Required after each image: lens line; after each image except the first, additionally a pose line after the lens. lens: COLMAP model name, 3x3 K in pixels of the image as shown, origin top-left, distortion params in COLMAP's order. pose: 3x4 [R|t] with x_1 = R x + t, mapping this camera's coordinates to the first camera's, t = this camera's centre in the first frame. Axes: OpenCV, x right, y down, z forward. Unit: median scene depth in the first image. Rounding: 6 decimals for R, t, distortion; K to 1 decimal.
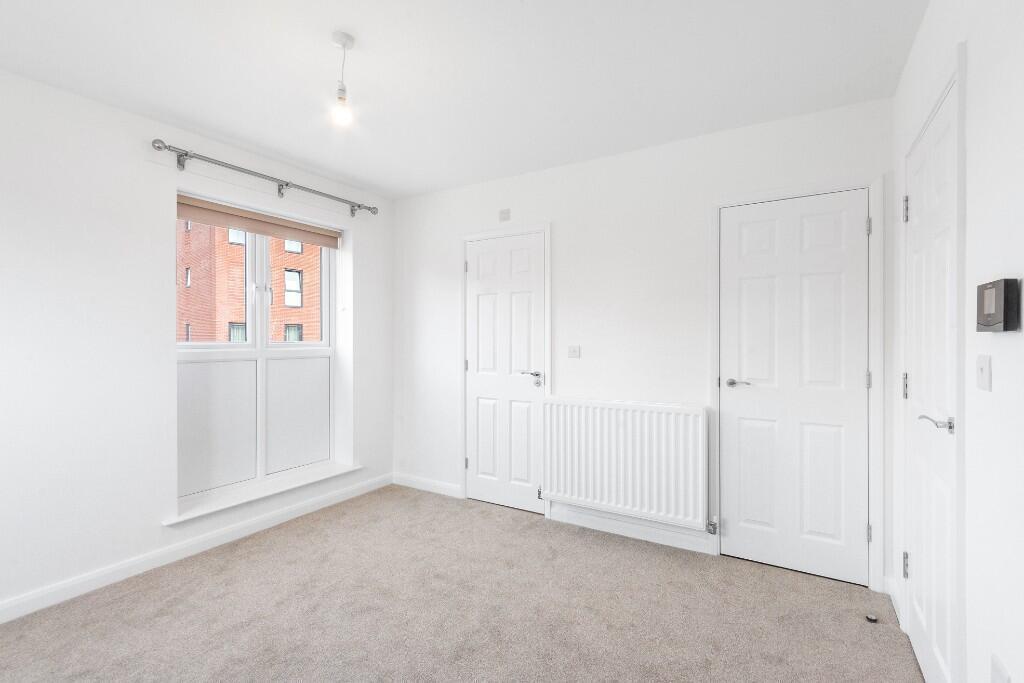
lens RADIAL K [[473.5, 0, 512.0], [0, 473.5, 341.5], [0, 0, 1]] dist [0.001775, 0.000273]
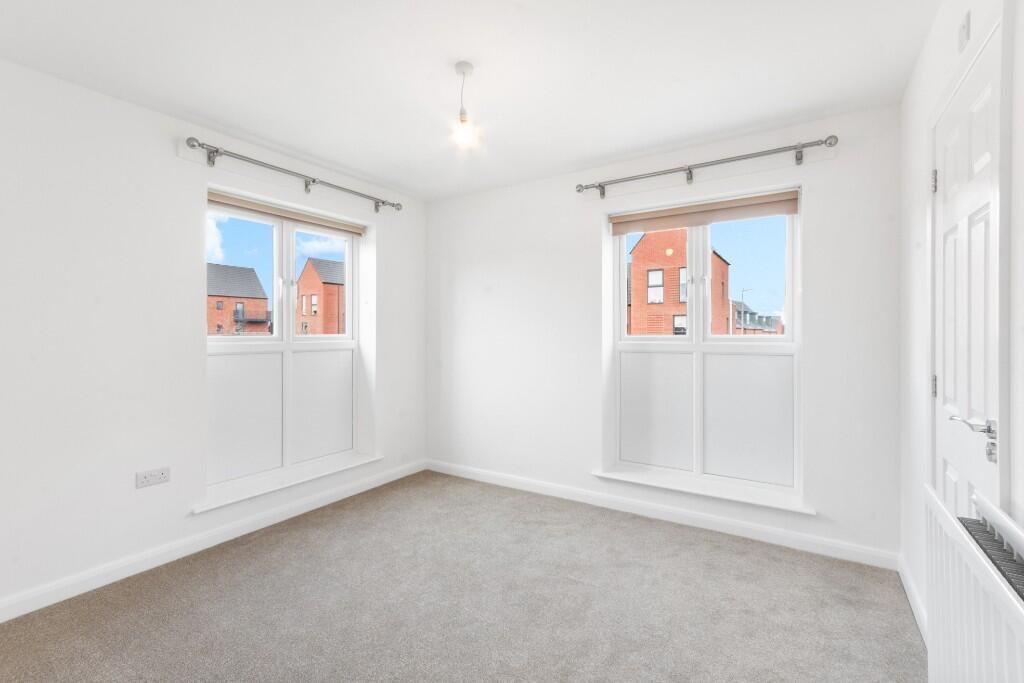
lens RADIAL K [[446.3, 0, 522.2], [0, 446.3, 335.1], [0, 0, 1]] dist [0.002125, 0.000519]
pose [[-0.019593, 0.005972, -0.999790, 0.475798], [0.000944, 0.999982, 0.005955, -0.006461], [0.999808, -0.000828, -0.019598, 0.776206]]
